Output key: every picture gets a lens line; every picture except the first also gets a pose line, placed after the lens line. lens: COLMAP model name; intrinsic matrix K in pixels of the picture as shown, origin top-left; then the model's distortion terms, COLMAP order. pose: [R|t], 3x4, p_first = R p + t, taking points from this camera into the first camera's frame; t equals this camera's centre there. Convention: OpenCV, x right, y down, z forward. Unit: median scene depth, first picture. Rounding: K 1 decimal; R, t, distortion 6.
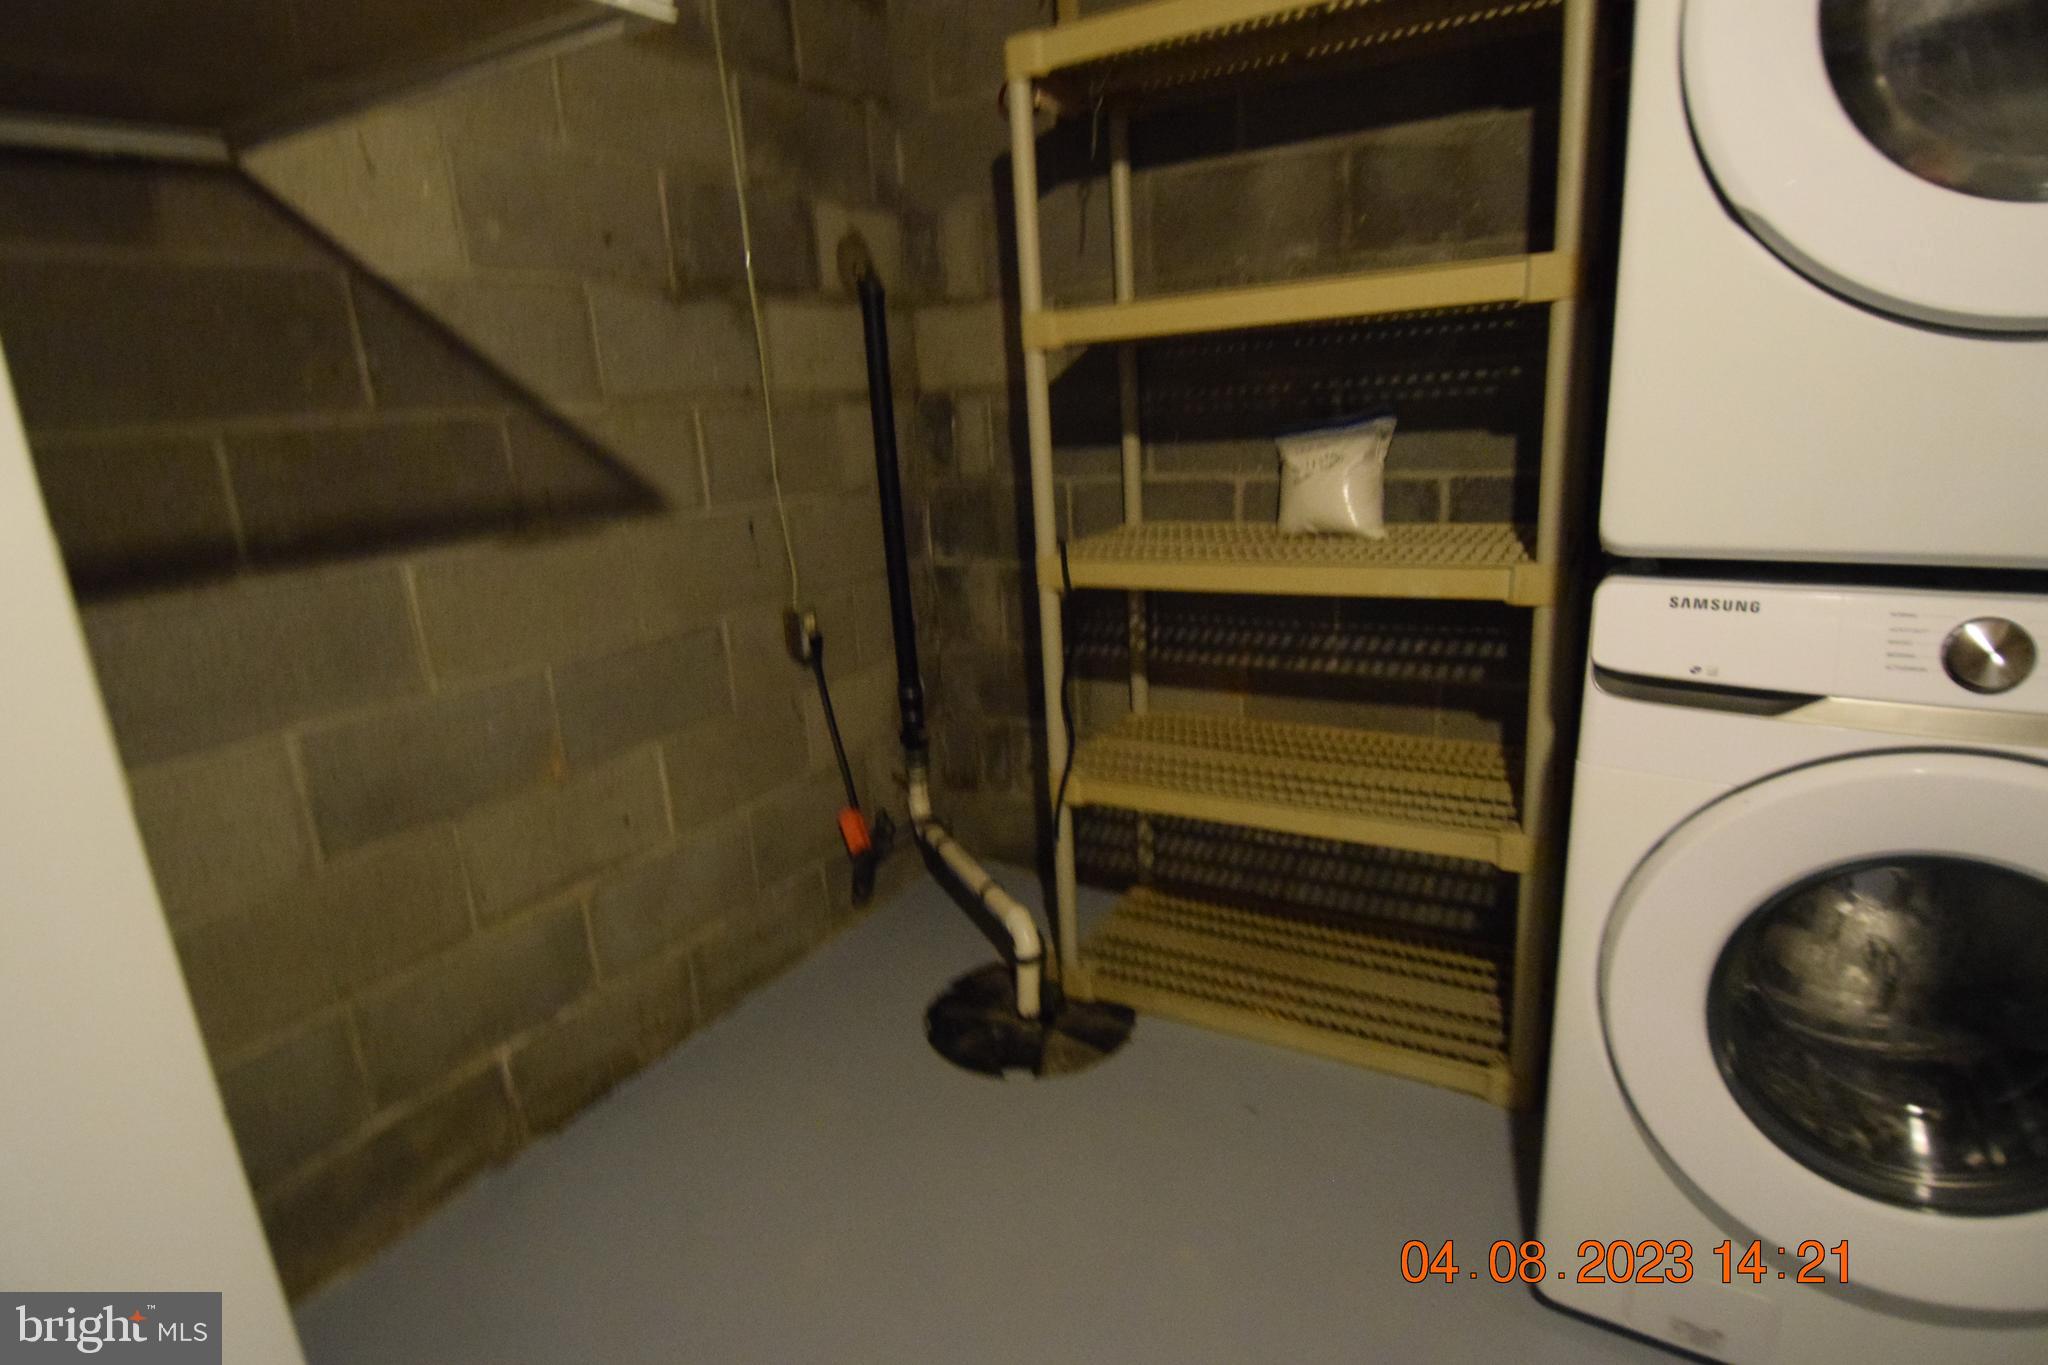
lens RADIAL K [[1099.4, 0, 974.2], [0, 1099.4, 694.5], [0, 0, 1]] dist [0.044893, -0.052831]
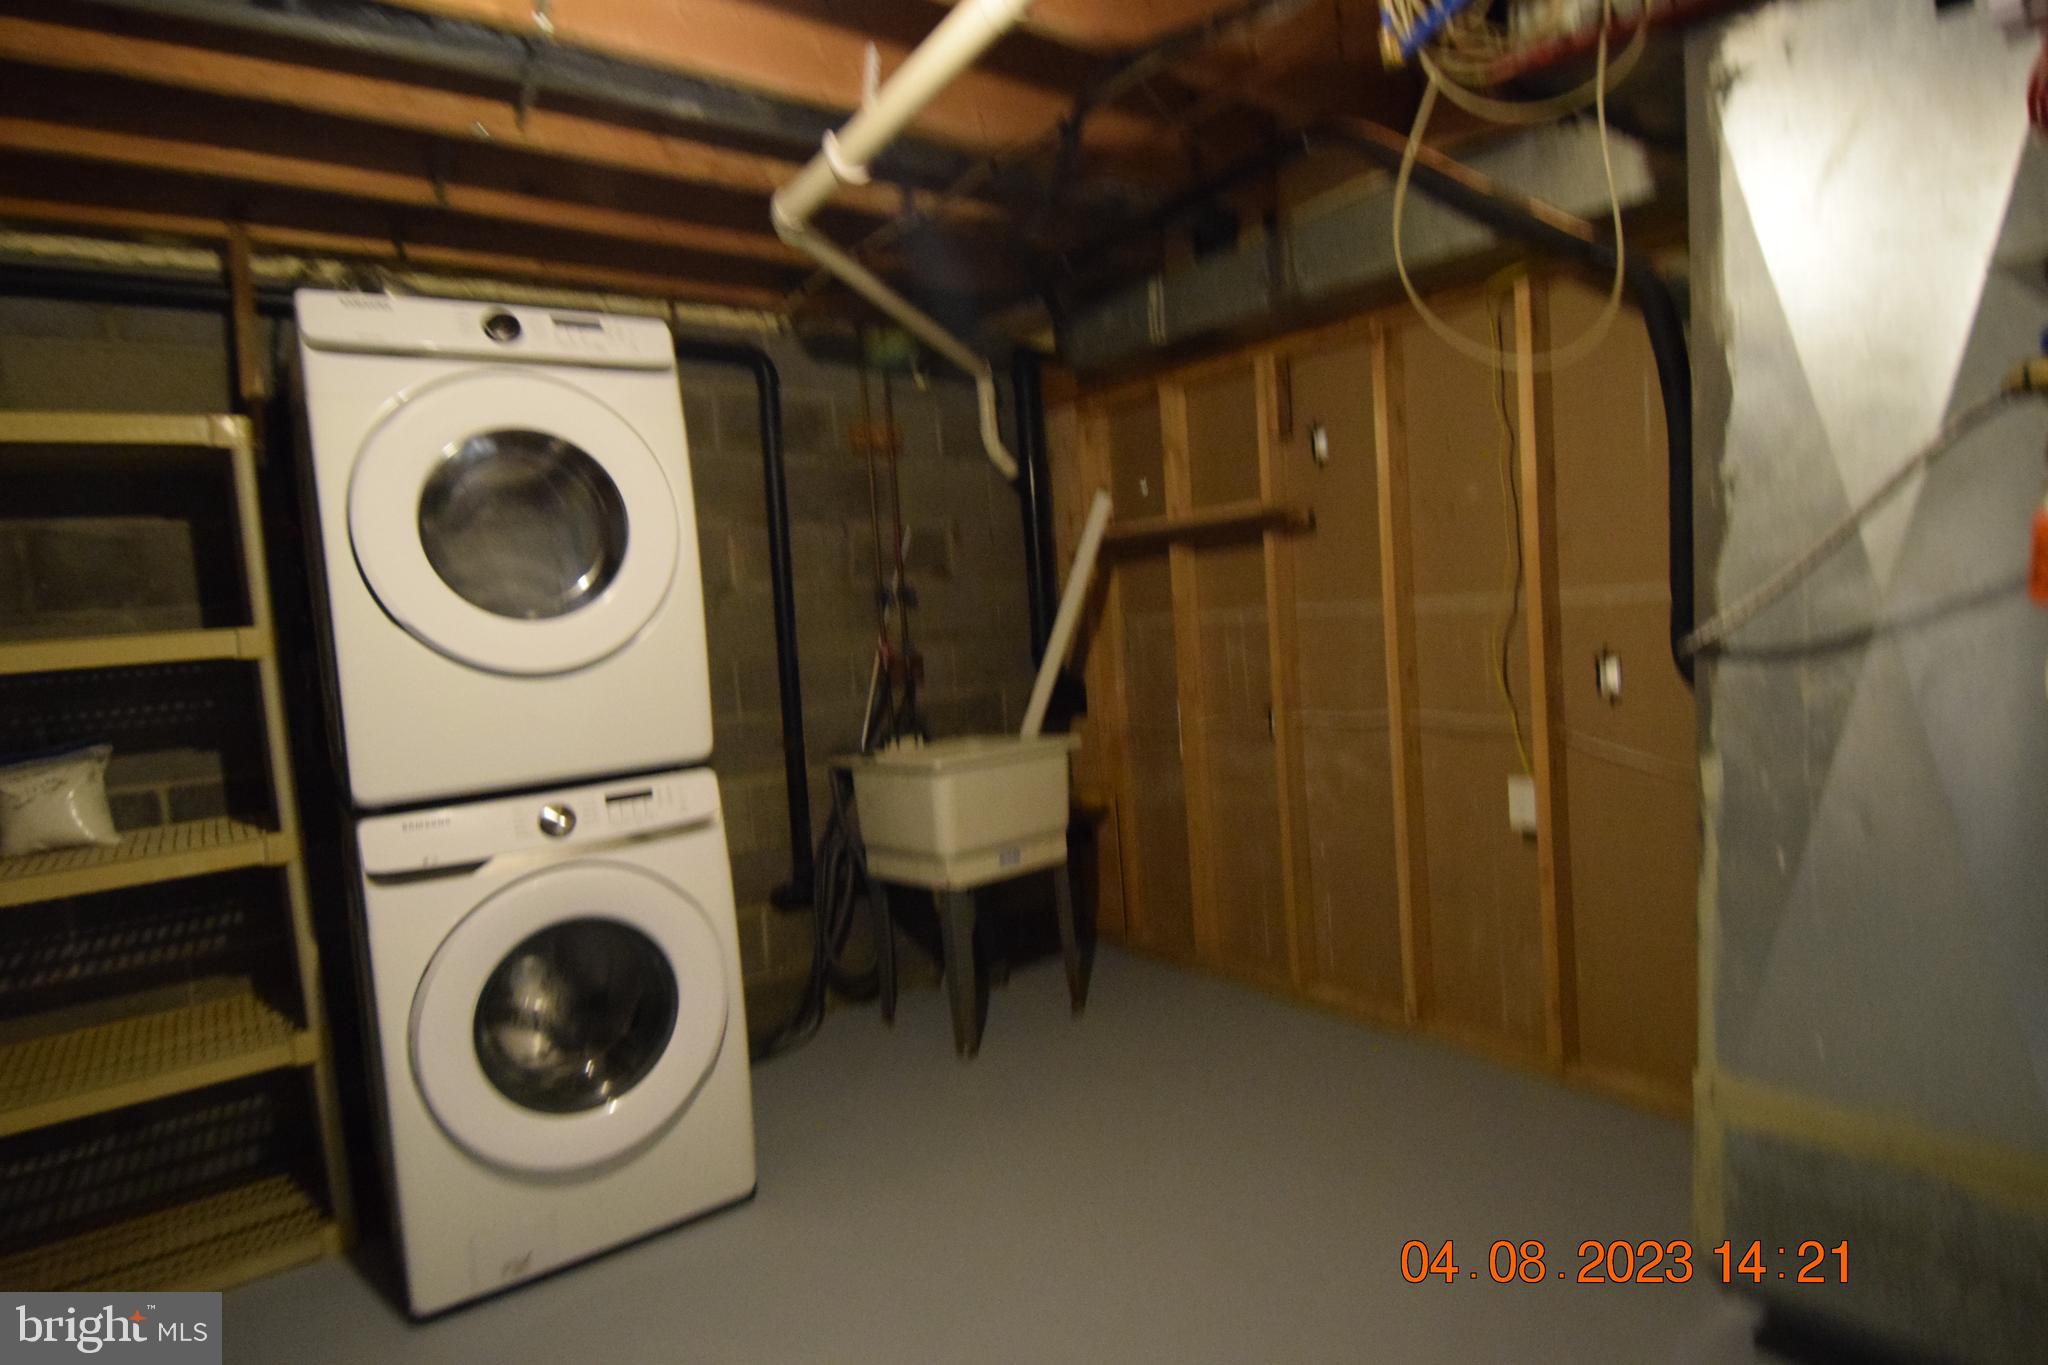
lens RADIAL K [[1126.7, 0, 1005.1], [0, 1126.7, 682.8], [0, 0, 1]] dist [0.050657, -0.056987]
pose [[0.392996, -0.027399, 0.919132, -0.362383], [0.290874, 0.951934, -0.095993, 0.084470], [-0.872322, 0.305077, 0.382076, -0.327906]]
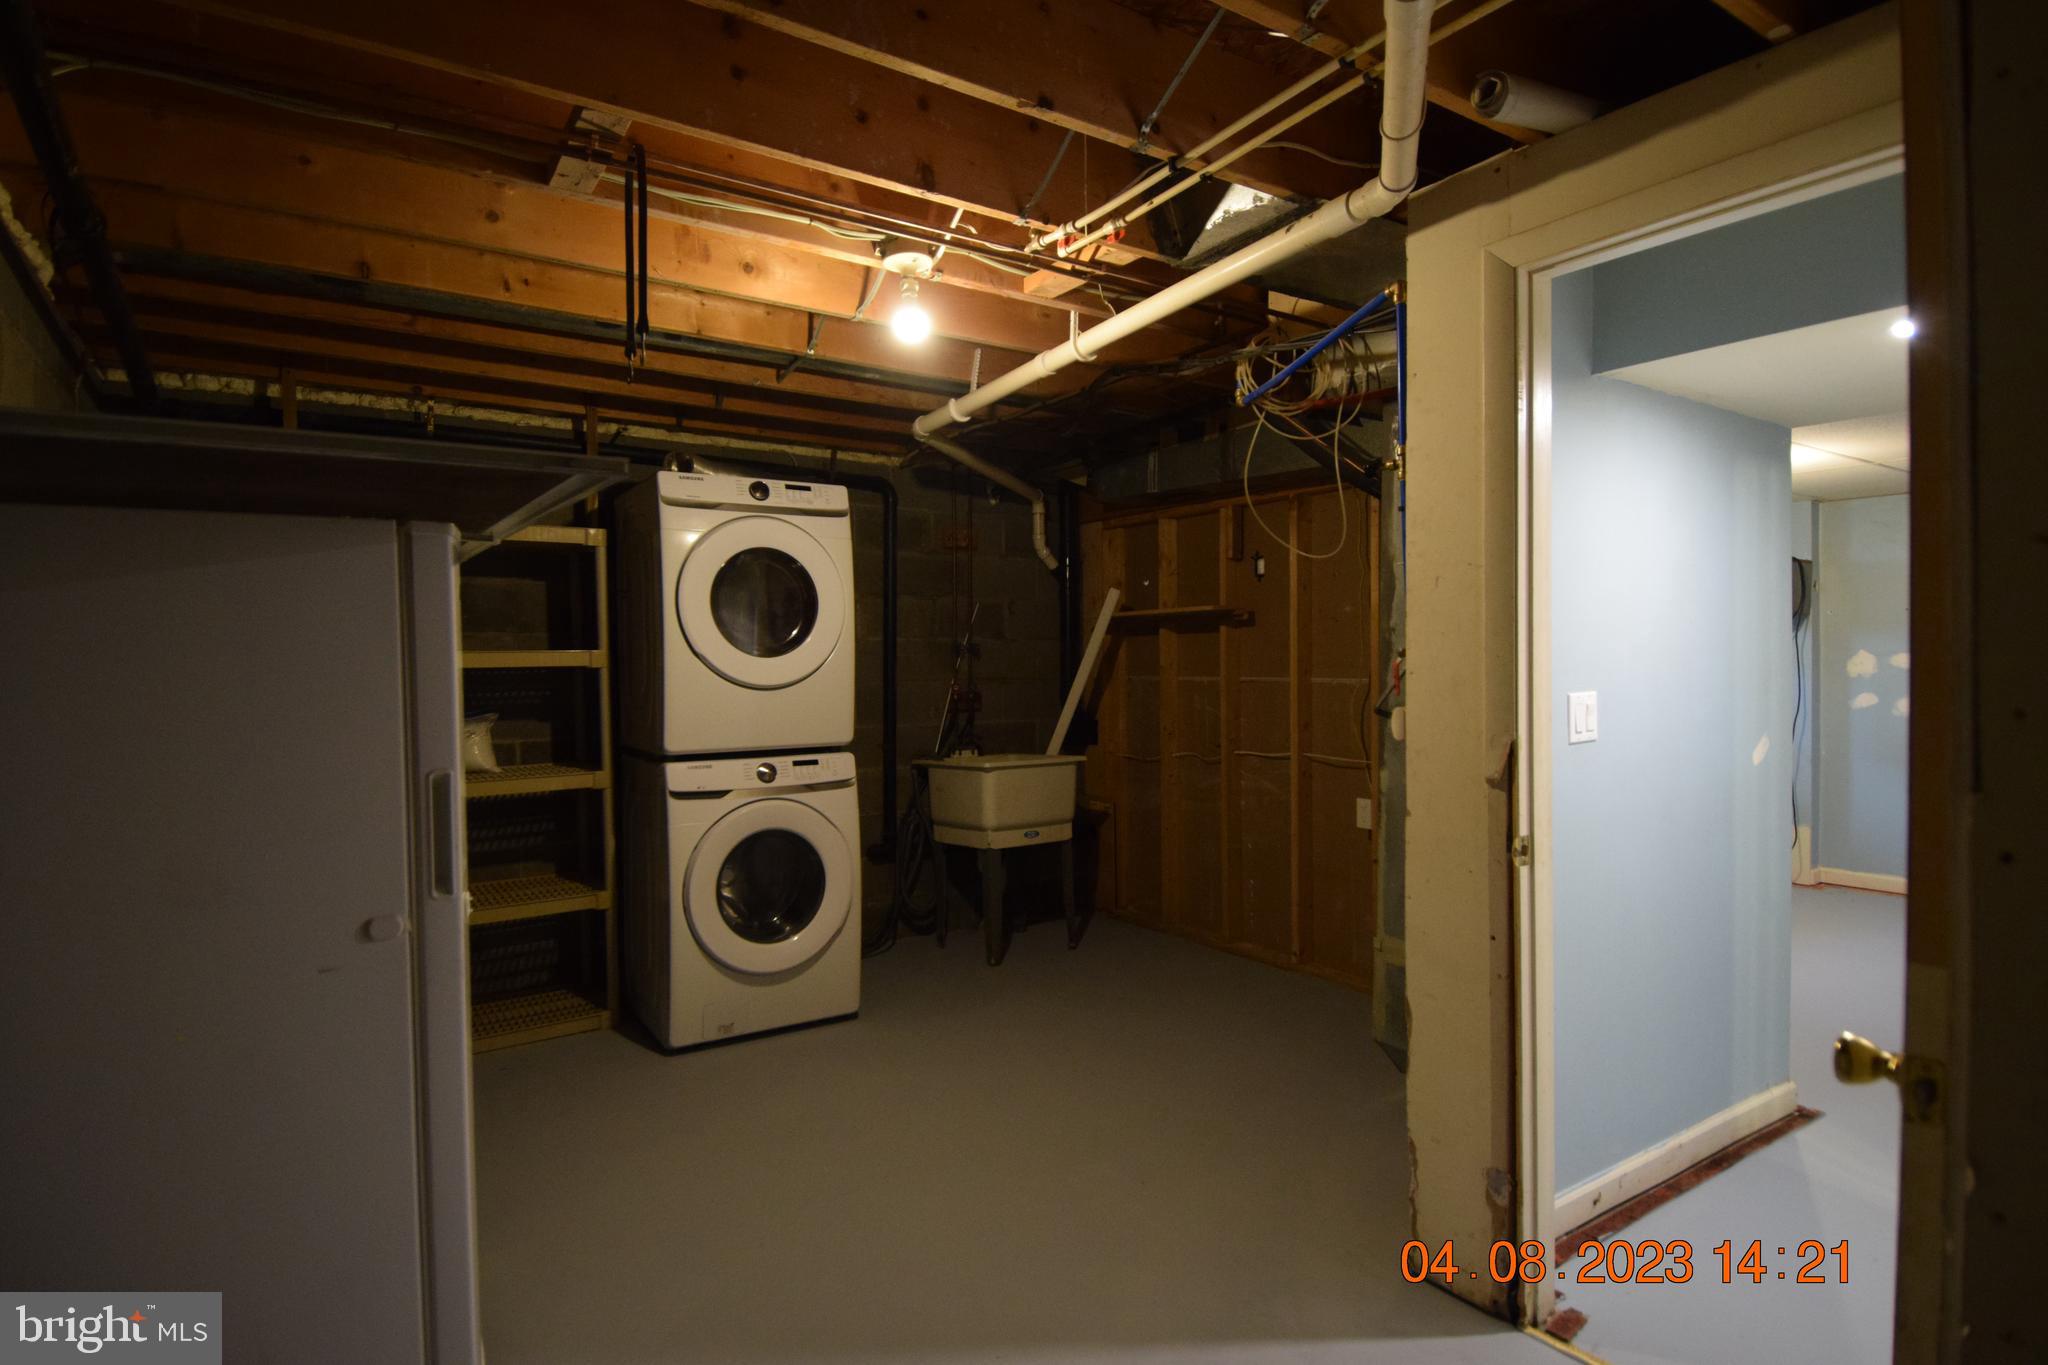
lens RADIAL K [[1126.7, 0, 1005.1], [0, 1126.7, 682.8], [0, 0, 1]] dist [0.050657, -0.056987]
pose [[0.437039, 0.035052, 0.898759, -1.052457], [0.221882, 0.964157, -0.145497, 0.197316], [-0.871645, 0.263007, 0.413597, -0.657232]]
